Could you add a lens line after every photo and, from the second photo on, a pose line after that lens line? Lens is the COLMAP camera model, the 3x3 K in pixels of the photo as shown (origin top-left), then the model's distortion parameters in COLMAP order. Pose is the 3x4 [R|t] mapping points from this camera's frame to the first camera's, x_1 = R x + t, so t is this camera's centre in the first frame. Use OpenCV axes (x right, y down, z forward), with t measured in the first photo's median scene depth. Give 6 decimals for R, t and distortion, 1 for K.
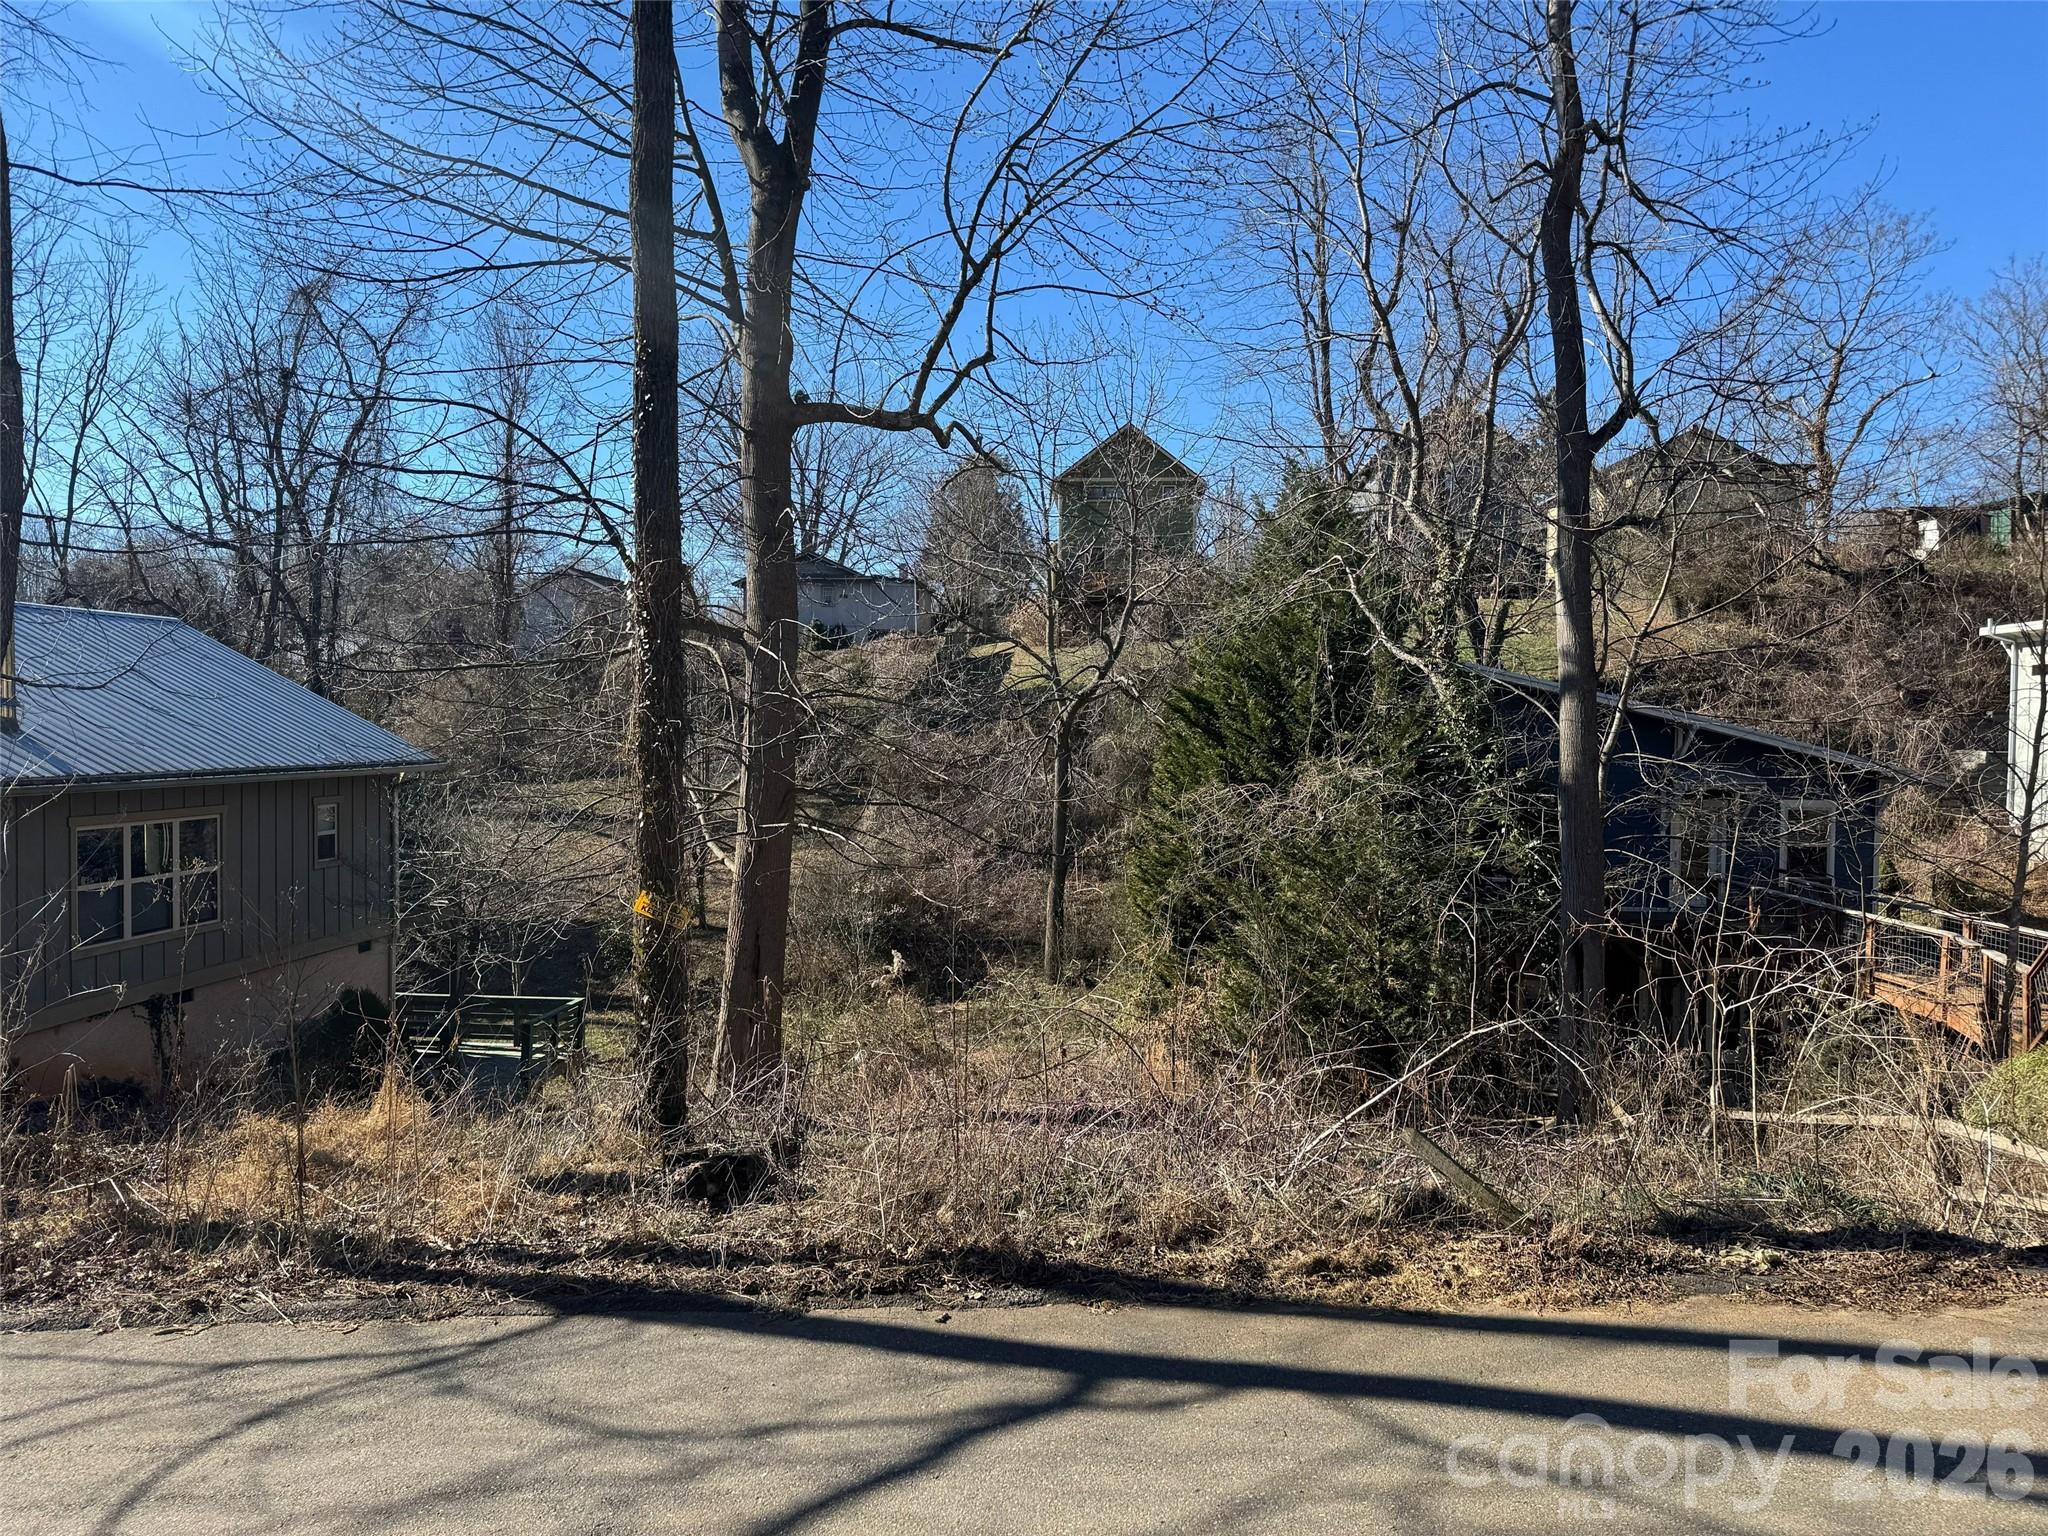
lens RADIAL K [[1464.9, 0, 1009.5], [0, 1464.9, 776.5], [0, 0, 1]] dist [0.097593, -0.141325]
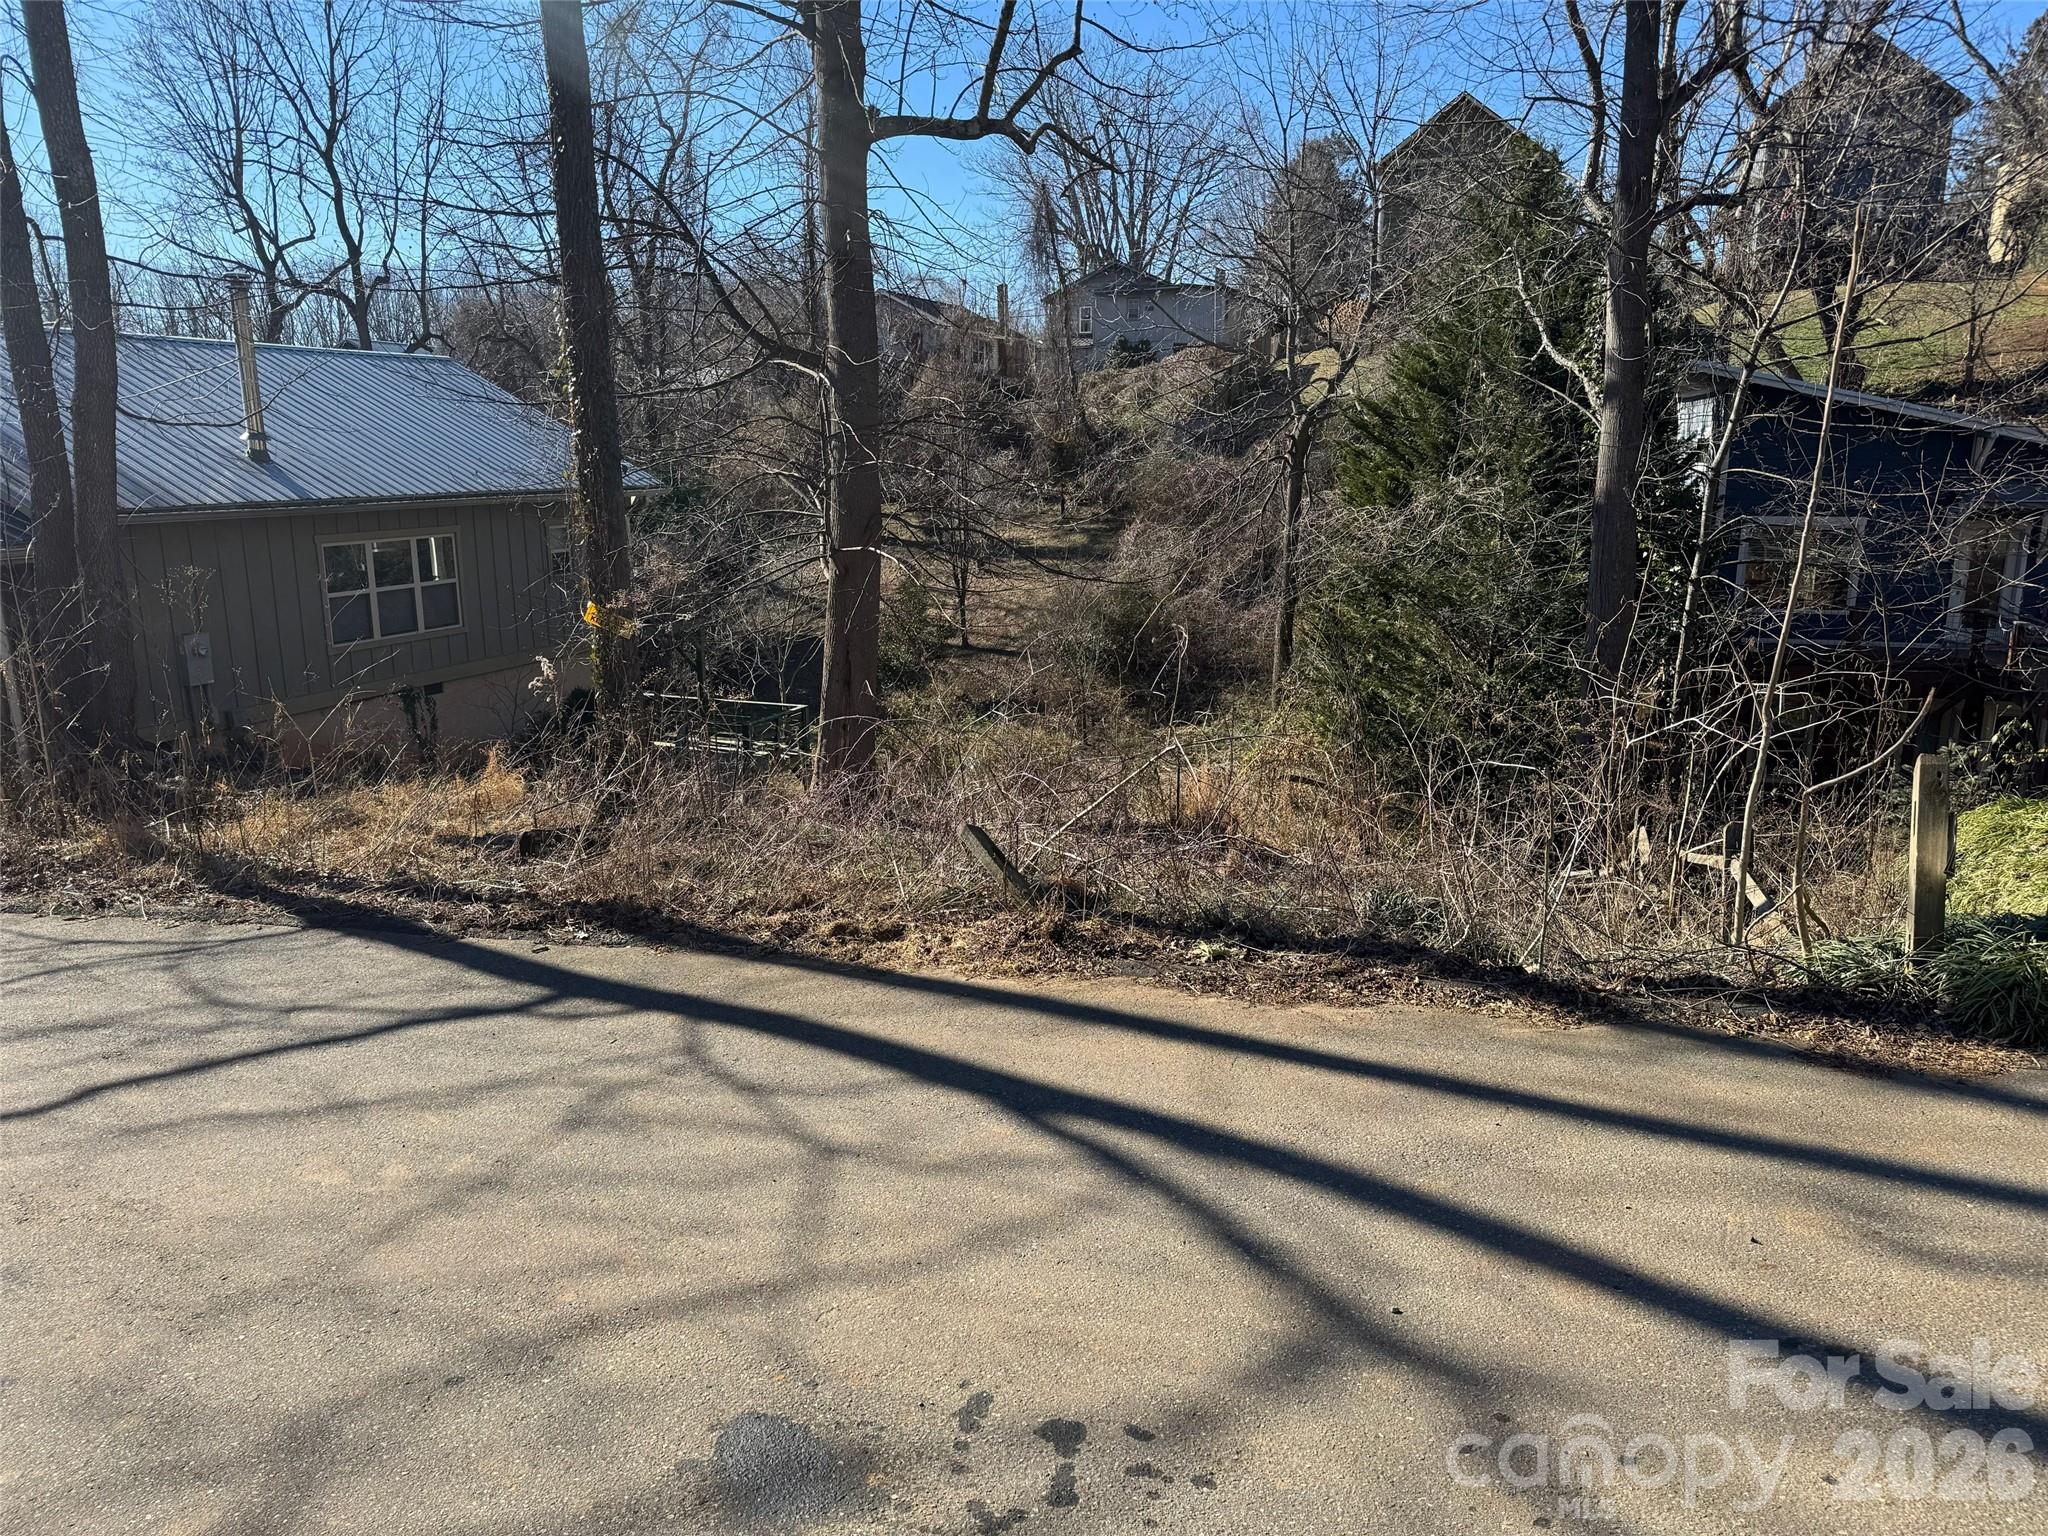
lens RADIAL K [[1464.9, 0, 1009.5], [0, 1464.9, 776.5], [0, 0, 1]] dist [0.097593, -0.141325]
pose [[0.963018, 0.045713, -0.265532, 0.206532], [0.003823, 0.983085, 0.183108, 0.001457], [0.269411, -0.177351, 0.946554, -0.007132]]
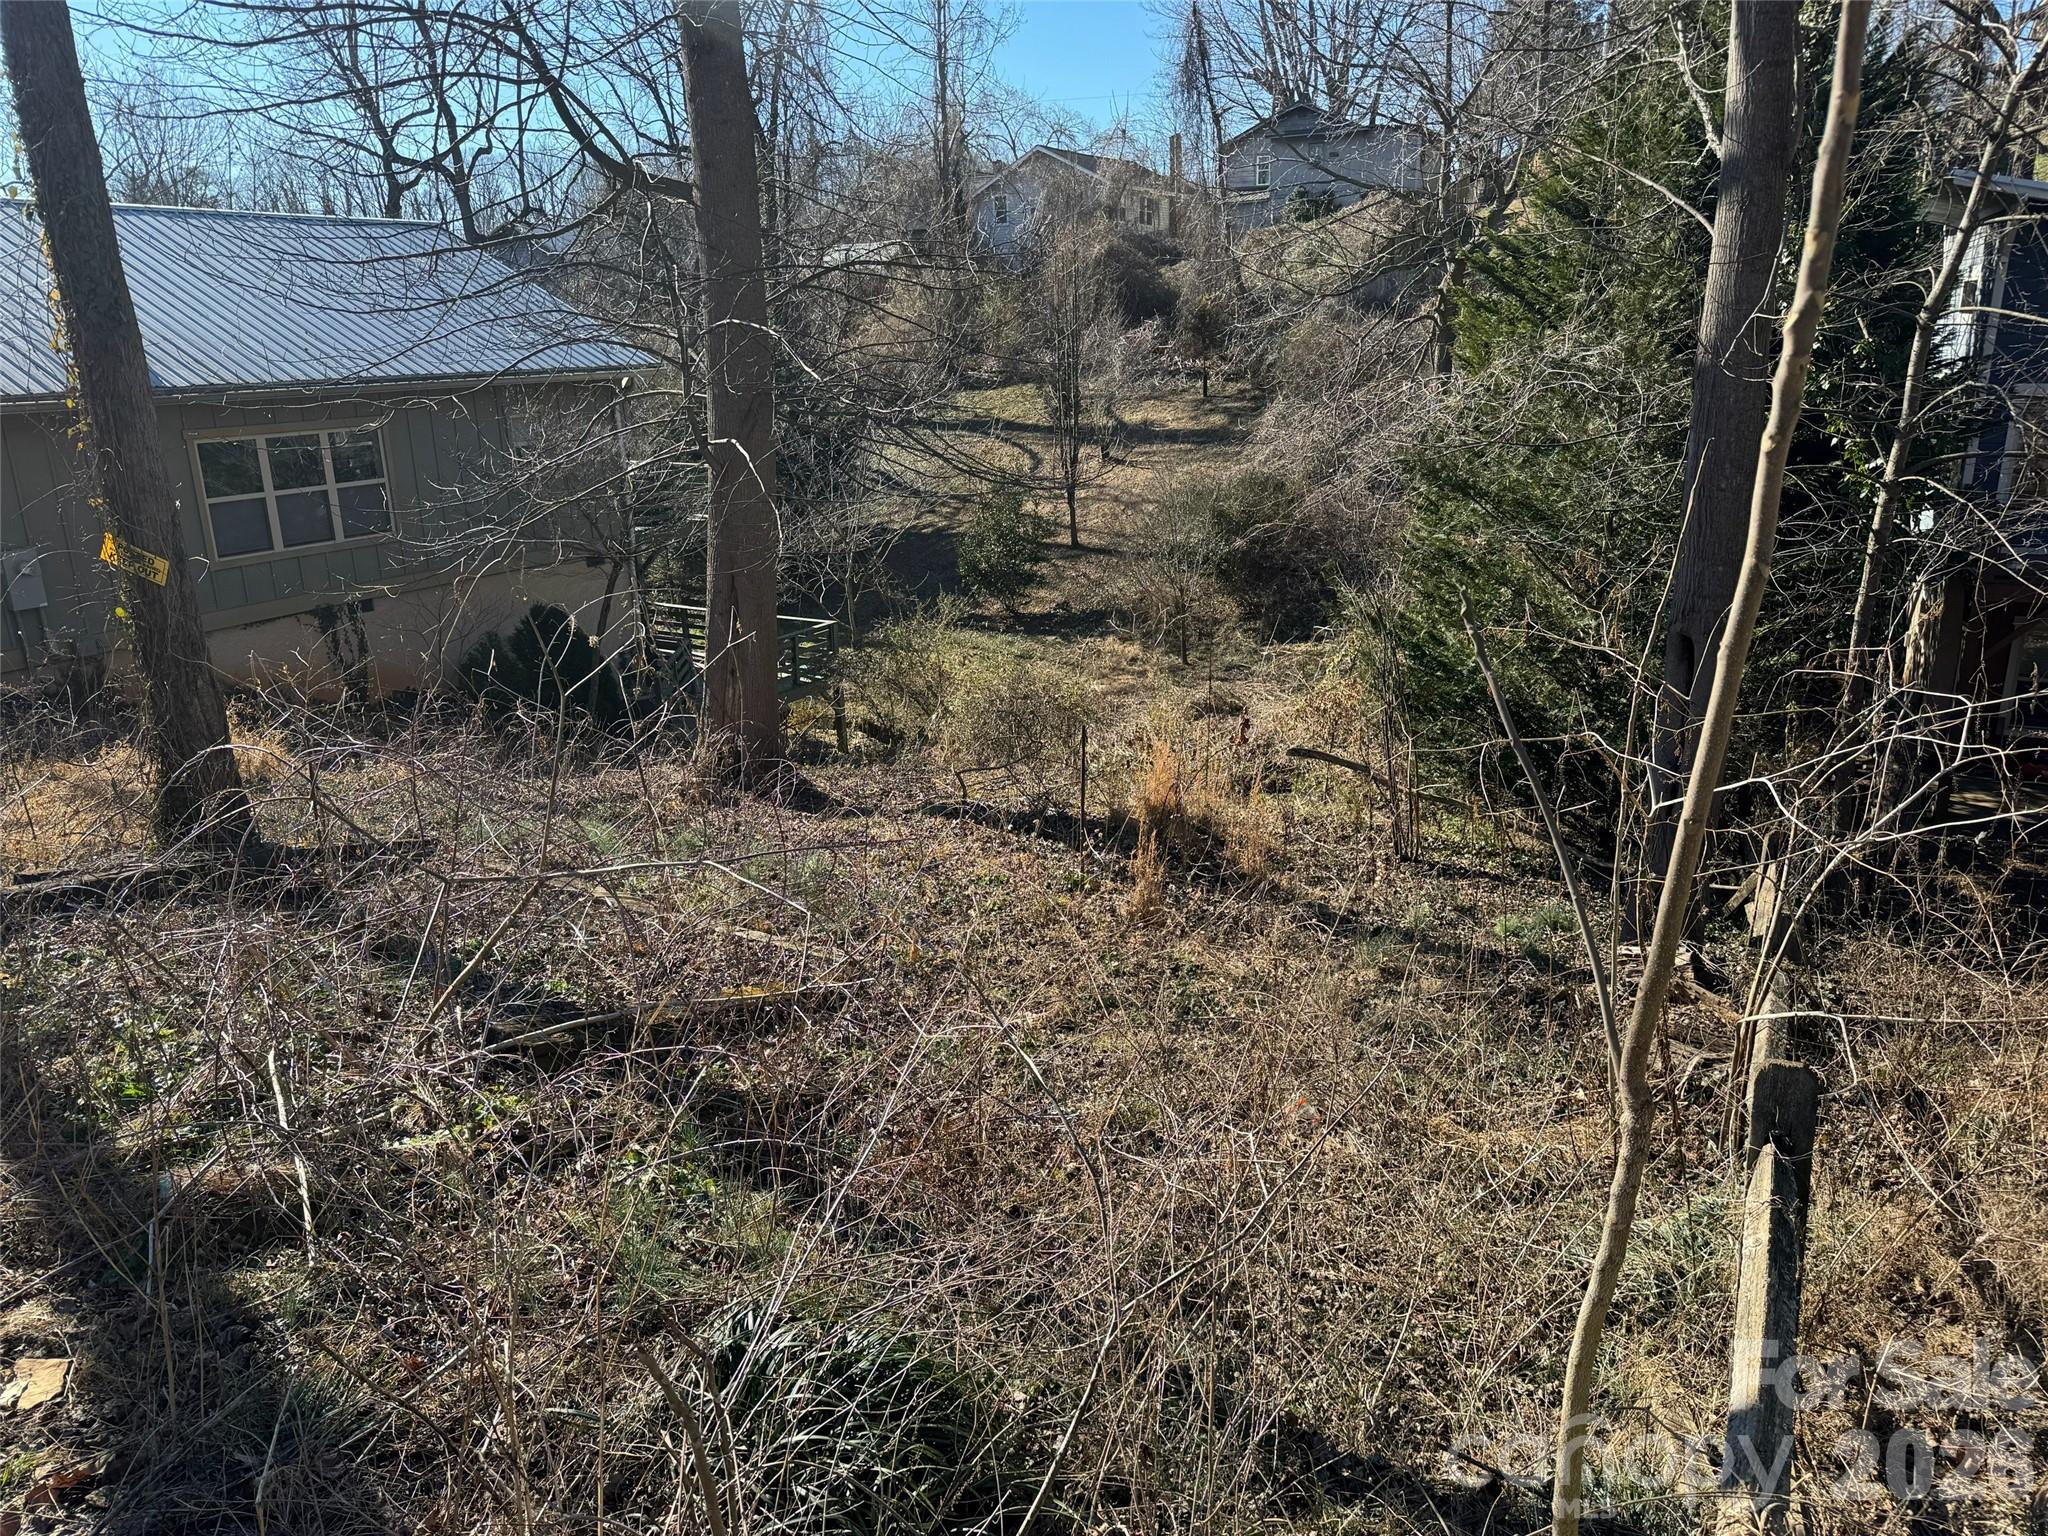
lens RADIAL K [[1435.9, 0, 1018.0], [0, 1435.9, 767.7], [0, 0, 1]] dist [0.093716, -0.166613]
pose [[0.907875, 0.090562, -0.409343, 0.286695], [0.018771, 0.966630, 0.255487, 0.006451], [0.418820, -0.239634, 0.875879, 0.281061]]
